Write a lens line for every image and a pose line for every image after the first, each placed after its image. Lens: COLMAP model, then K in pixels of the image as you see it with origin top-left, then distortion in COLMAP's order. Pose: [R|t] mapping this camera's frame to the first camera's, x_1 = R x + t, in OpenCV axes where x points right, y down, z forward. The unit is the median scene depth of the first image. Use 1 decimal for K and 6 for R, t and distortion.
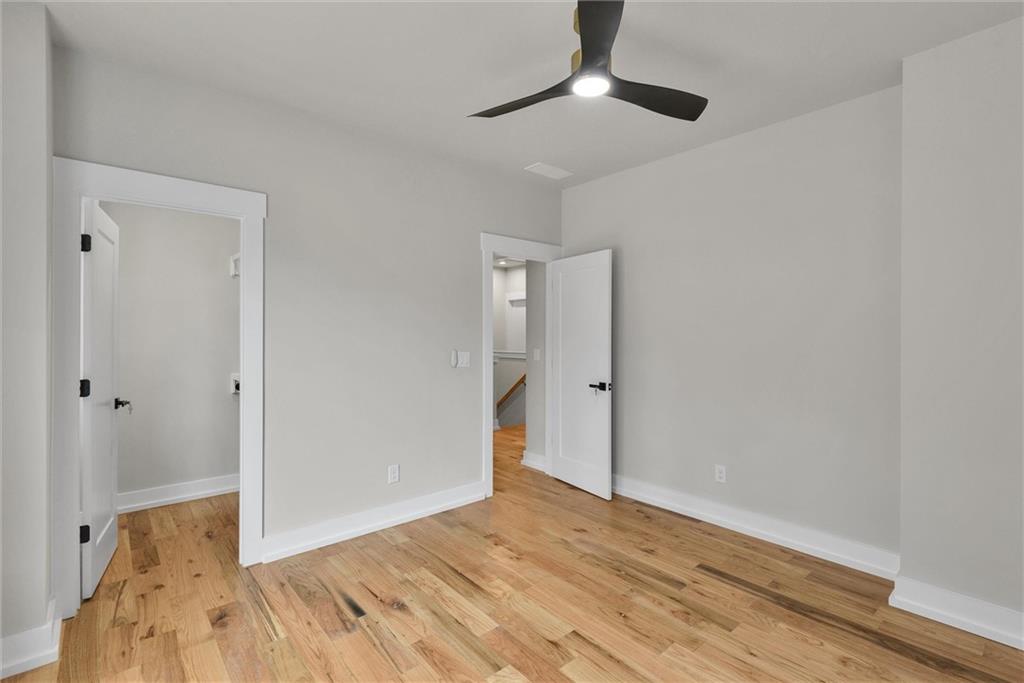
lens RADIAL K [[467.7, 0, 514.7], [0, 467.7, 337.4], [0, 0, 1]] dist [0.016375, -0.000713]
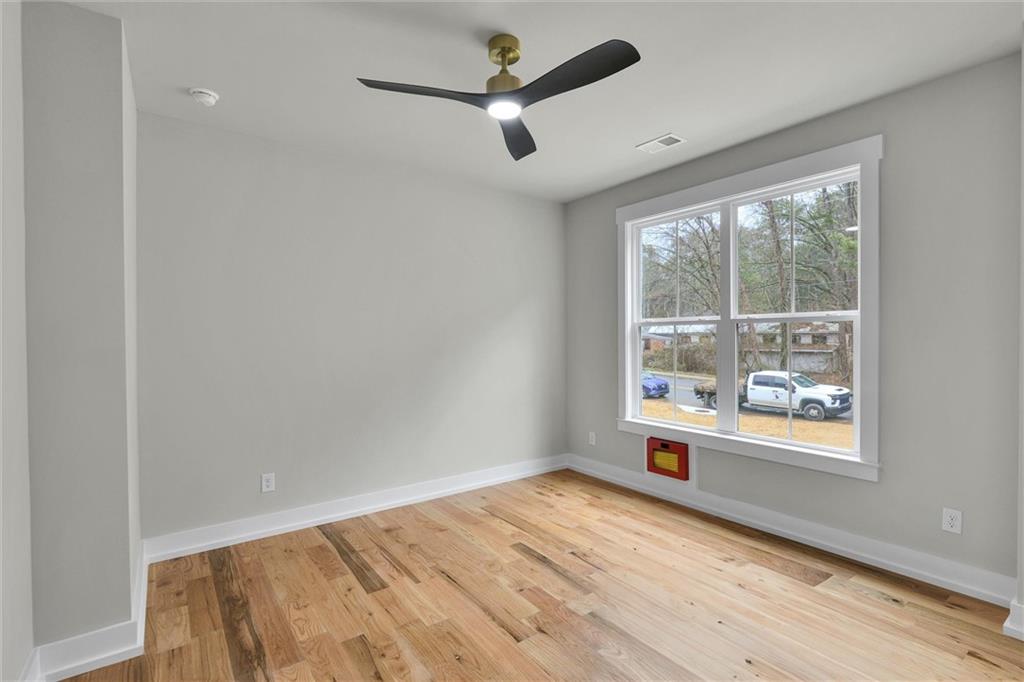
lens RADIAL K [[524.8, 0, 512.0], [0, 524.8, 341.0], [0, 0, 1]] dist [0.155680, -0.000085]
pose [[-0.996053, 0.000814, 0.088752, 0.034274], [0.001784, 0.999940, 0.010848, -0.009412], [-0.088737, 0.010963, -0.995995, 1.938327]]
